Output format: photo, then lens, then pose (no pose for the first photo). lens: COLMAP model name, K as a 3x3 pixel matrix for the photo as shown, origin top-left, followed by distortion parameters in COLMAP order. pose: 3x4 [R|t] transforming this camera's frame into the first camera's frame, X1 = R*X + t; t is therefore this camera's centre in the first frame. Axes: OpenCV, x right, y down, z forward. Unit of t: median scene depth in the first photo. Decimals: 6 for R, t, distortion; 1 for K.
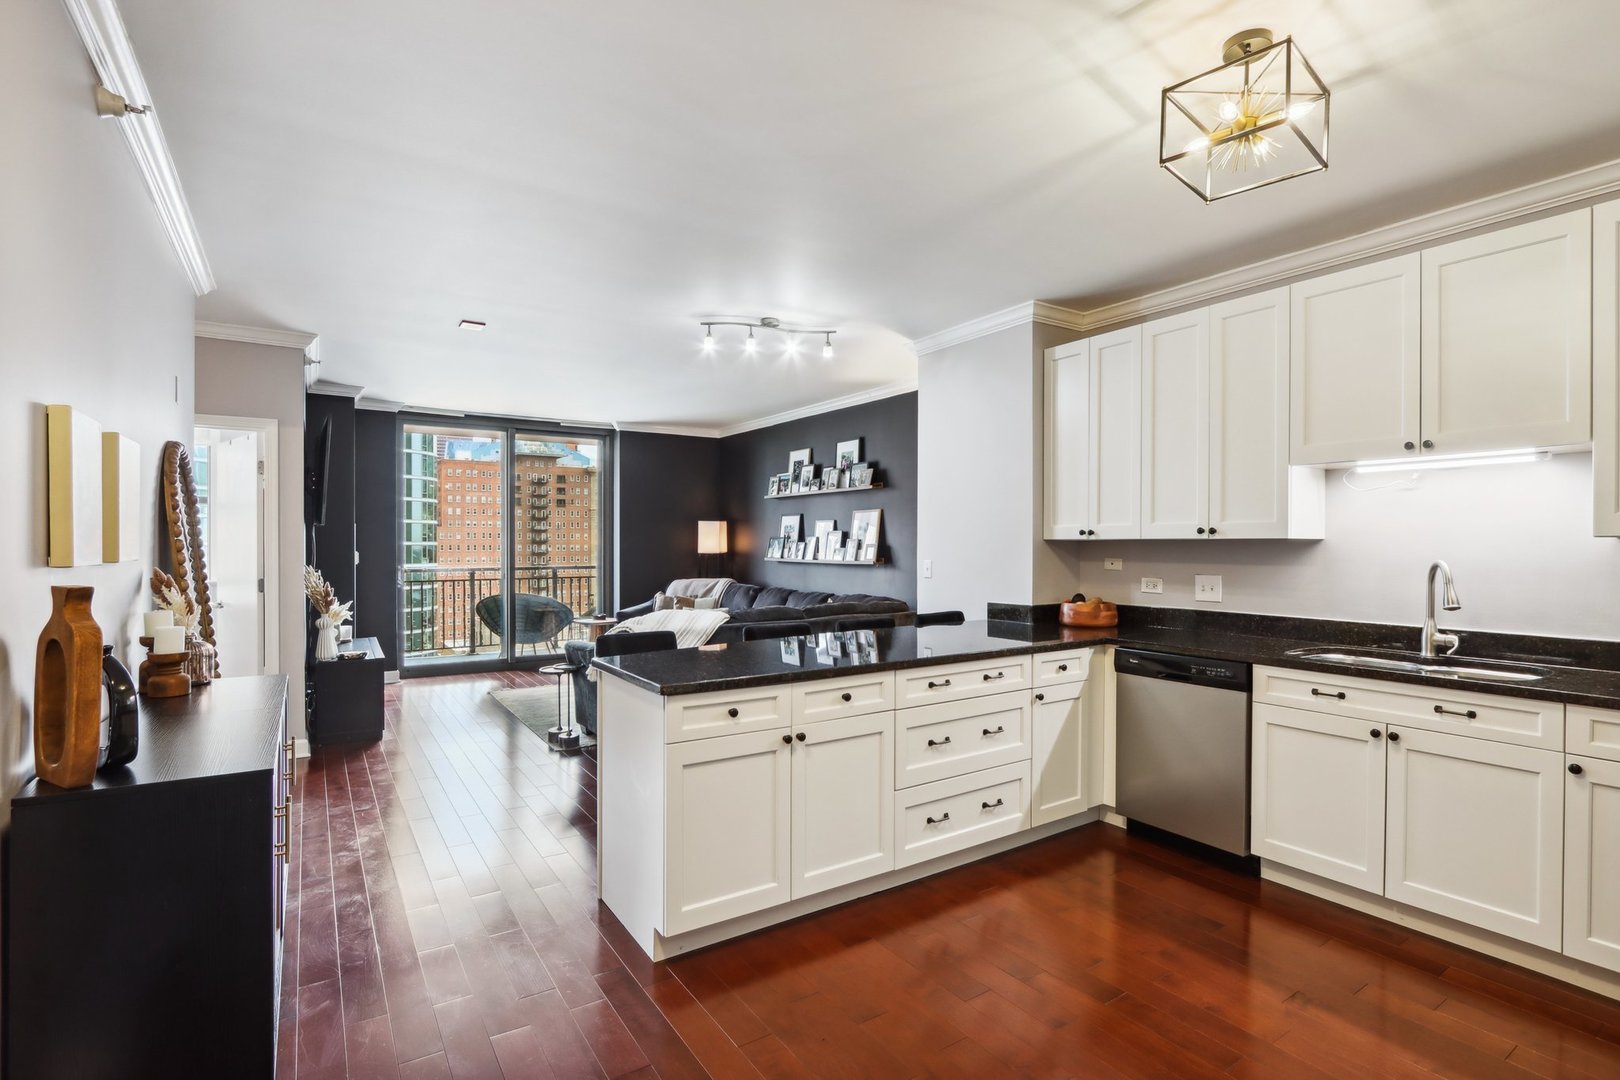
lens RADIAL K [[751.4, 0, 811.7], [0, 751.4, 548.4], [0, 0, 1]] dist [-0.025140, 0.005336]
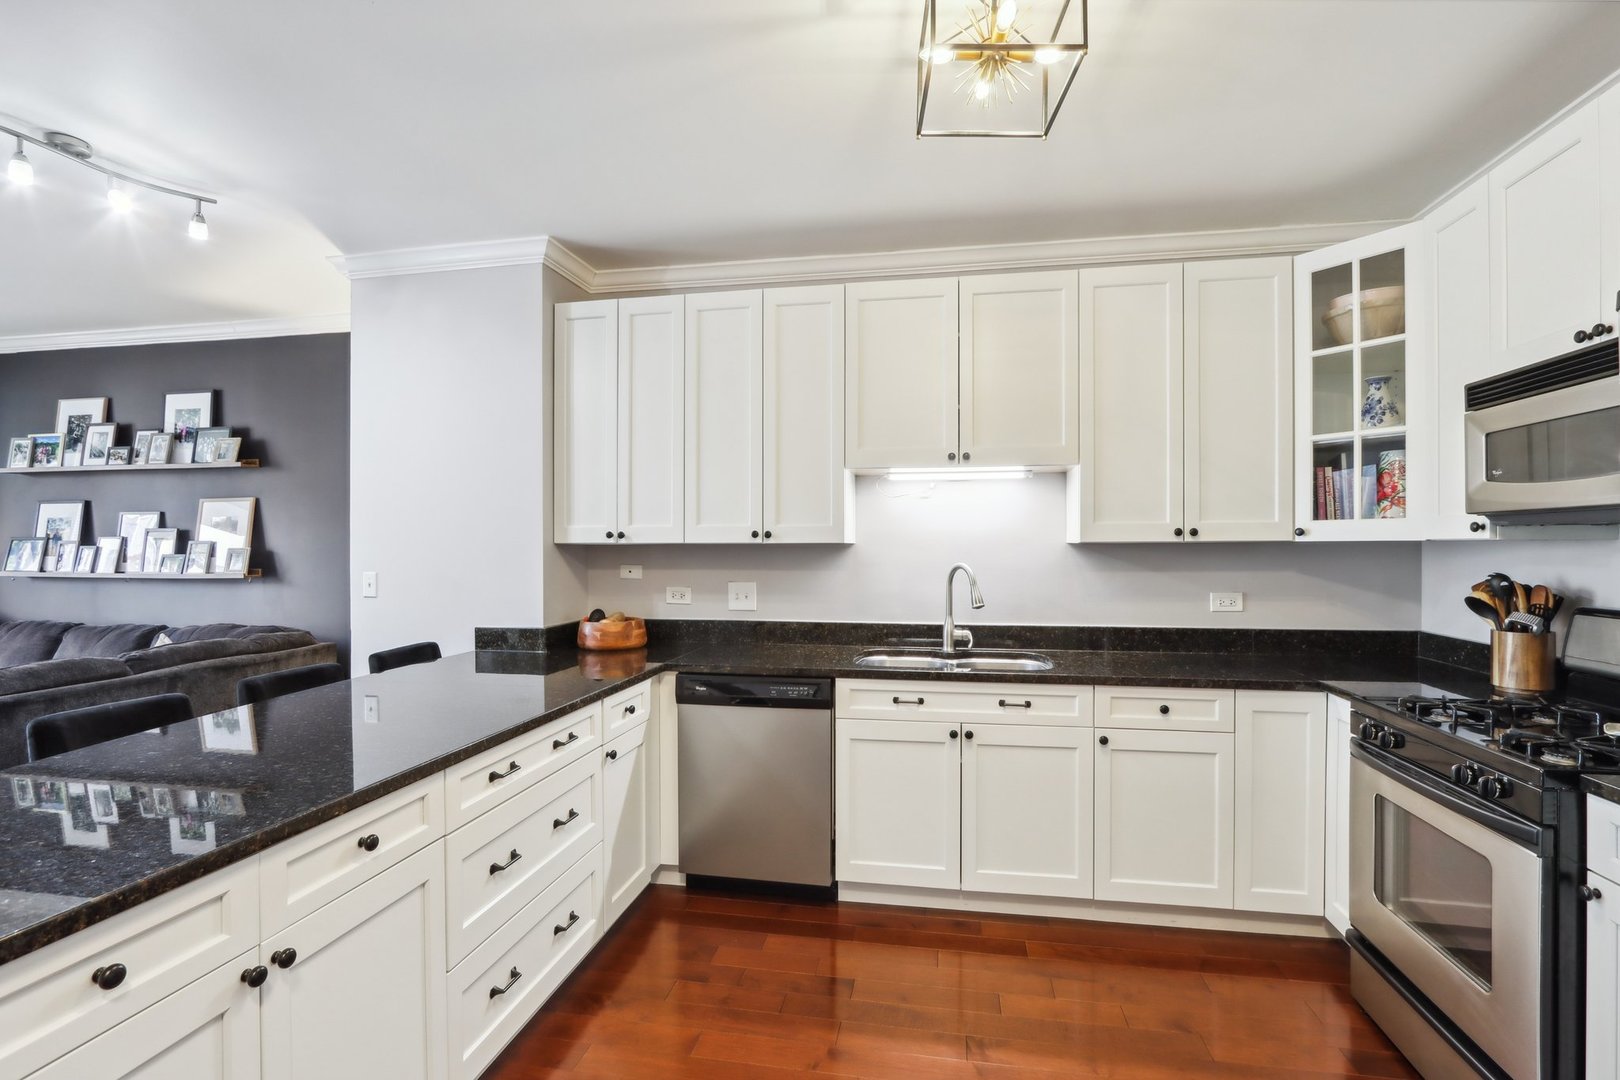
lens RADIAL K [[751.4, 0, 811.7], [0, 751.4, 548.4], [0, 0, 1]] dist [-0.025140, 0.005336]
pose [[0.691925, -0.005966, 0.721944, -0.074302], [0.006524, 0.999977, 0.002011, -0.006341], [-0.721939, 0.003319, 0.691948, 0.262565]]
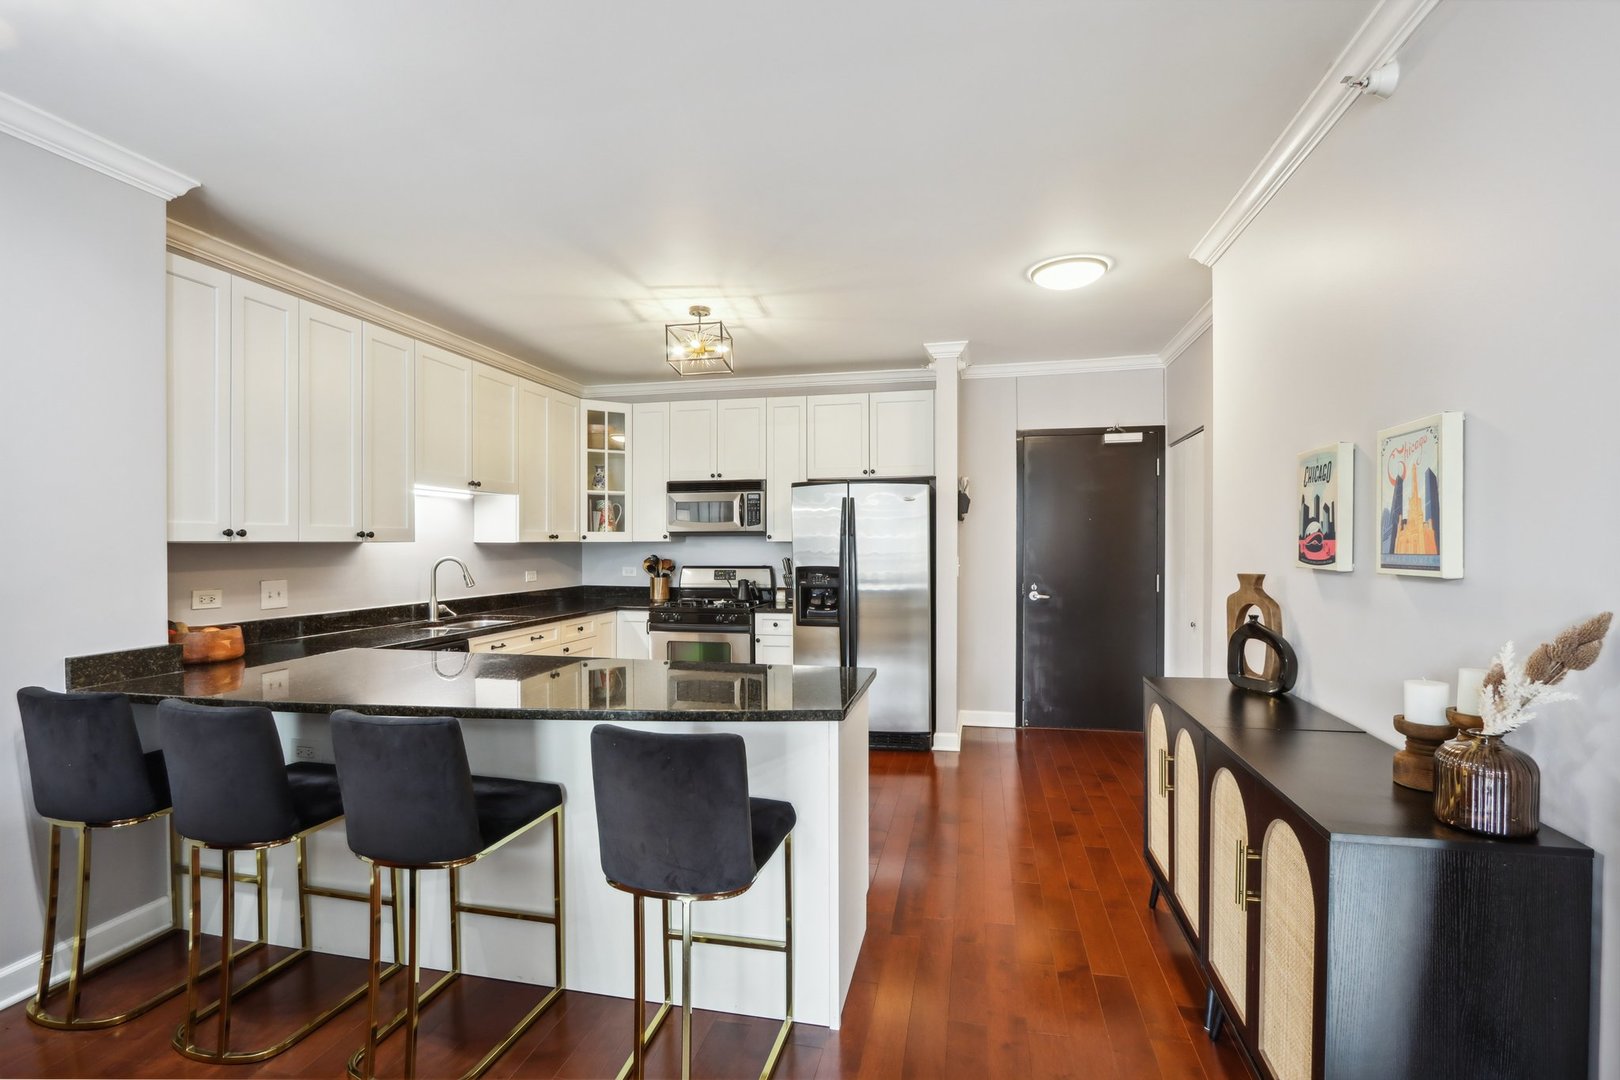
lens RADIAL K [[751.4, 0, 811.7], [0, 751.4, 548.4], [0, 0, 1]] dist [-0.025140, 0.005336]
pose [[-0.695496, -0.005202, 0.718512, -0.542699], [0.004623, 0.999921, 0.011714, -0.010795], [-0.718516, 0.011468, -0.695416, 1.043072]]
